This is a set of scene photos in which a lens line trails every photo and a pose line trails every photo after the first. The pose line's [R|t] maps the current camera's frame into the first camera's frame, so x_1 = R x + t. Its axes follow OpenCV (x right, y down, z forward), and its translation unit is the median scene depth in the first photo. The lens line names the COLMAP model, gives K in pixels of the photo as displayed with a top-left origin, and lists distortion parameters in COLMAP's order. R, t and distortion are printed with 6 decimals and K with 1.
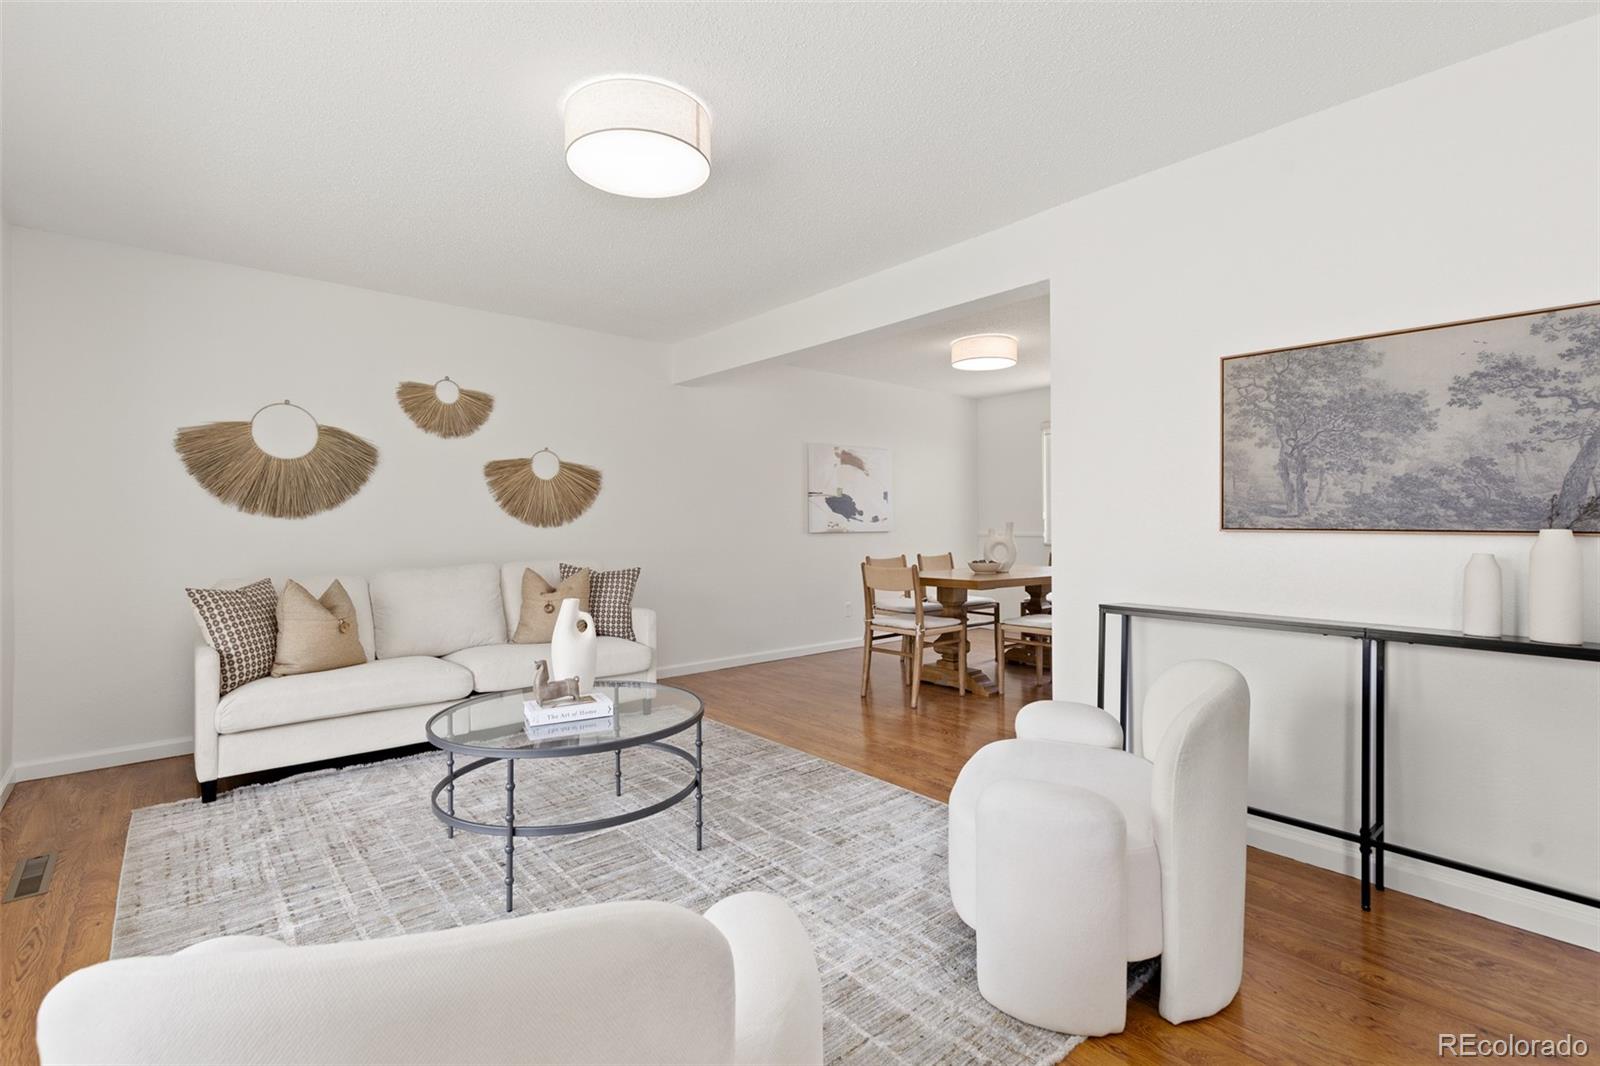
lens RADIAL K [[730.1, 0, 794.1], [0, 730.1, 526.0], [0, 0, 1]] dist [0.011465, -0.001399]
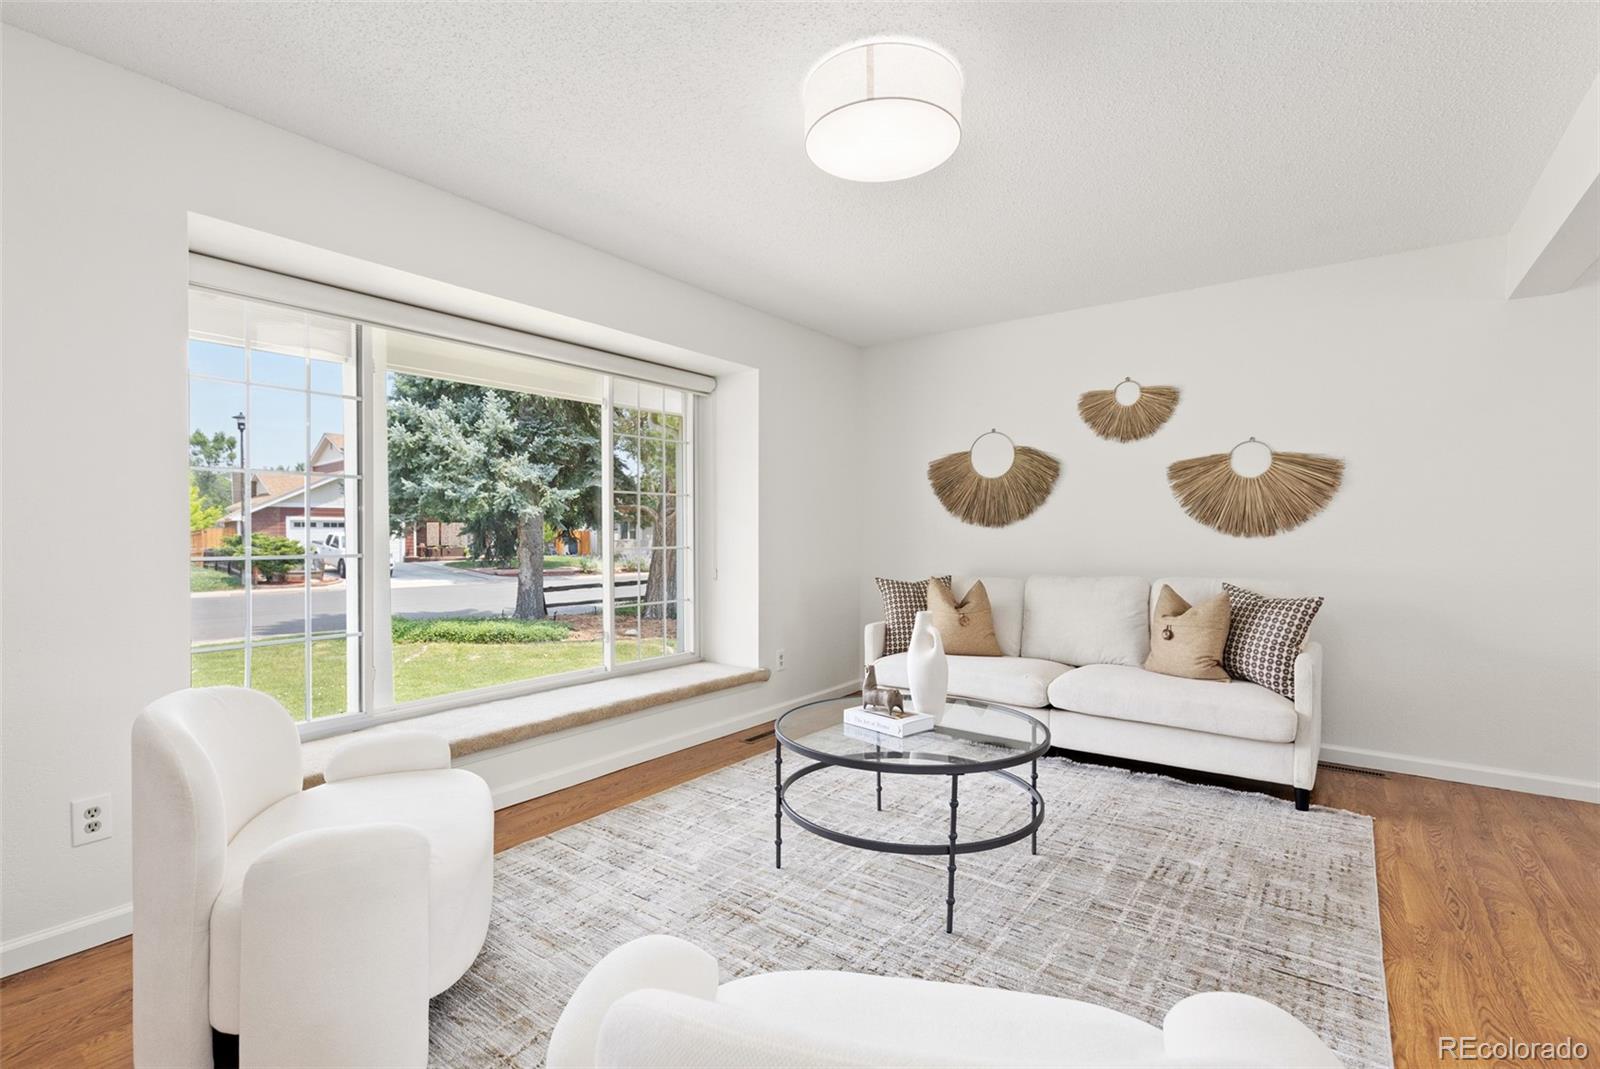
lens RADIAL K [[730.1, 0, 794.4], [0, 730.1, 543.2], [0, 0, 1]] dist [0.011465, -0.001399]
pose [[0.224249, 0.020532, -0.974315, 0.375270], [-0.002437, 0.999787, 0.020508, -0.007991], [0.974529, -0.002224, 0.224252, 0.382772]]
